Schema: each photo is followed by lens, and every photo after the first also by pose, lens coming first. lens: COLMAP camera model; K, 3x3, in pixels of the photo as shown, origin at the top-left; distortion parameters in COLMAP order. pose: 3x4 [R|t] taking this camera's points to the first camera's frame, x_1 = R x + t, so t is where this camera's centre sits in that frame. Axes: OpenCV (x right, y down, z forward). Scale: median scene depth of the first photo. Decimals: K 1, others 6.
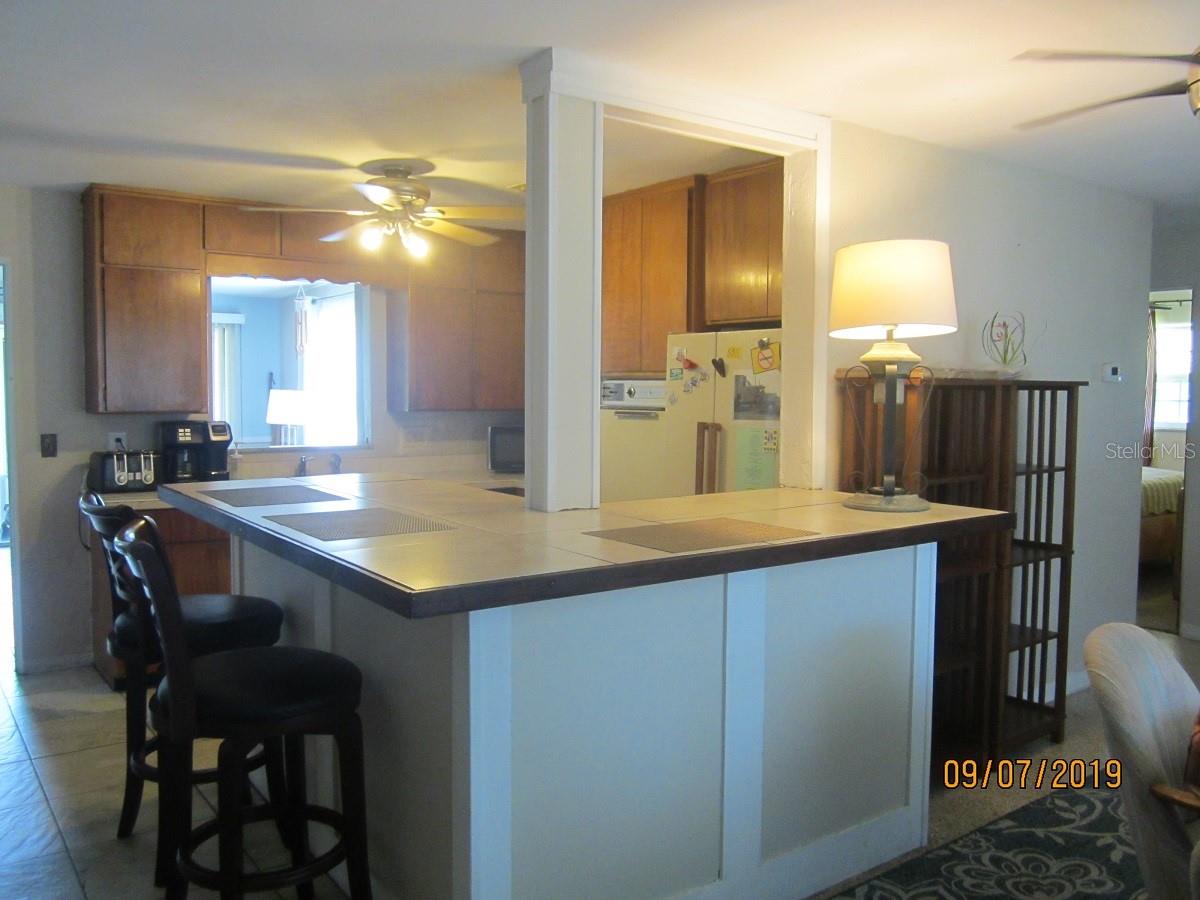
lens RADIAL K [[993.5, 0, 595.8], [0, 993.5, 463.3], [0, 0, 1]] dist [-0.050024, 0.012082]
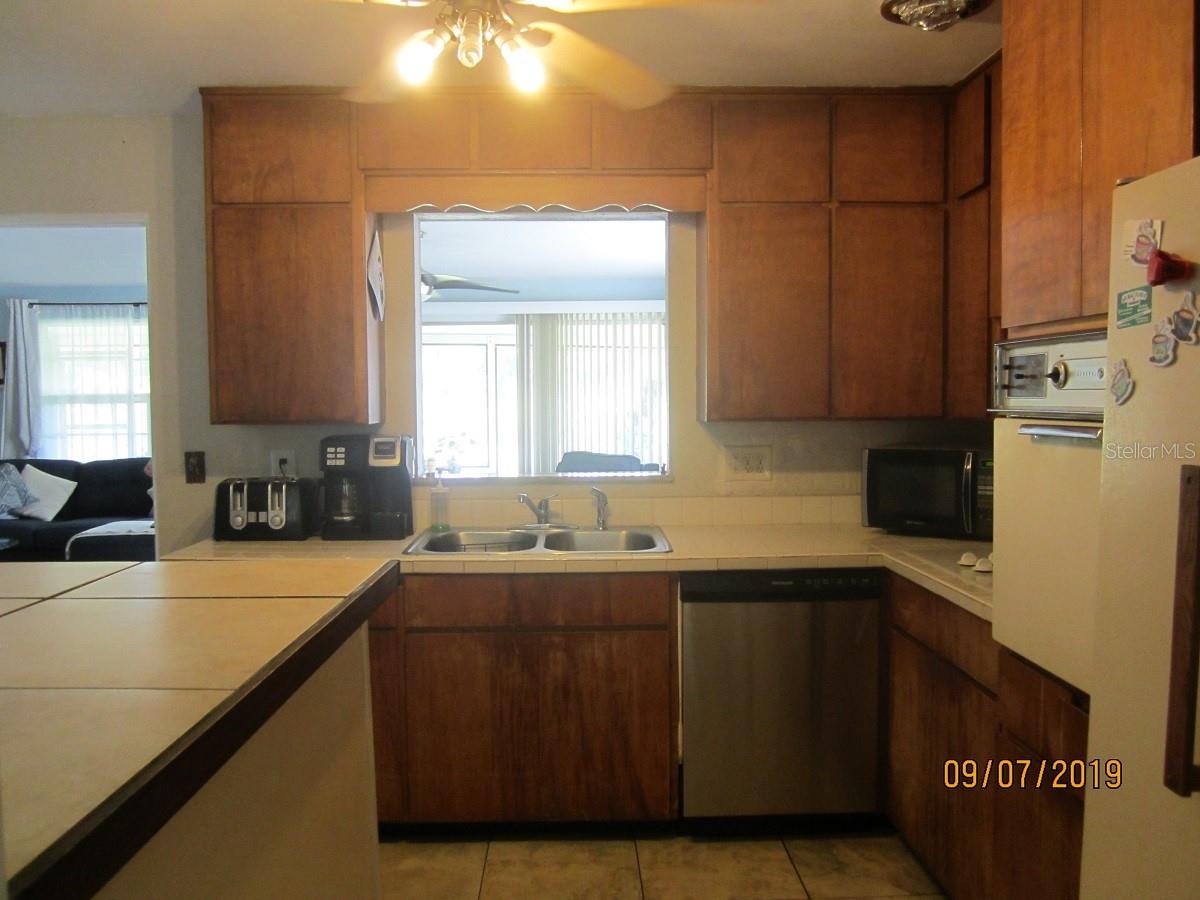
lens RADIAL K [[993.5, 0, 595.8], [0, 993.5, 463.3], [0, 0, 1]] dist [-0.050024, 0.012082]
pose [[0.824189, 0.025198, -0.565754, 0.135520], [-0.029913, 0.999552, 0.000942, -0.040810], [0.565524, 0.016148, 0.824574, 0.746922]]
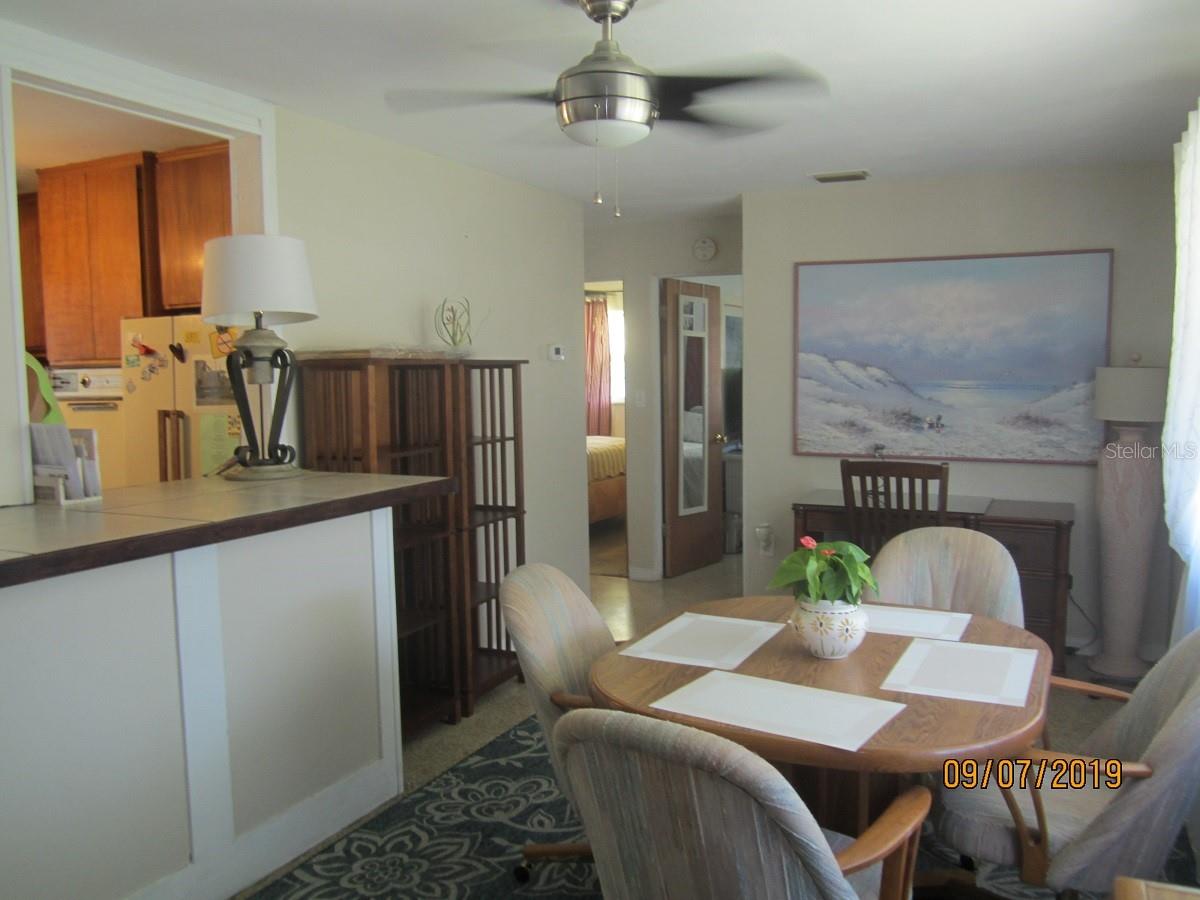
lens RADIAL K [[993.5, 0, 595.8], [0, 993.5, 463.3], [0, 0, 1]] dist [-0.050024, 0.012082]
pose [[0.884425, -0.062299, 0.462506, 0.037183], [0.057007, 0.998050, 0.025424, 0.010998], [-0.463188, 0.003881, 0.886251, -0.046948]]
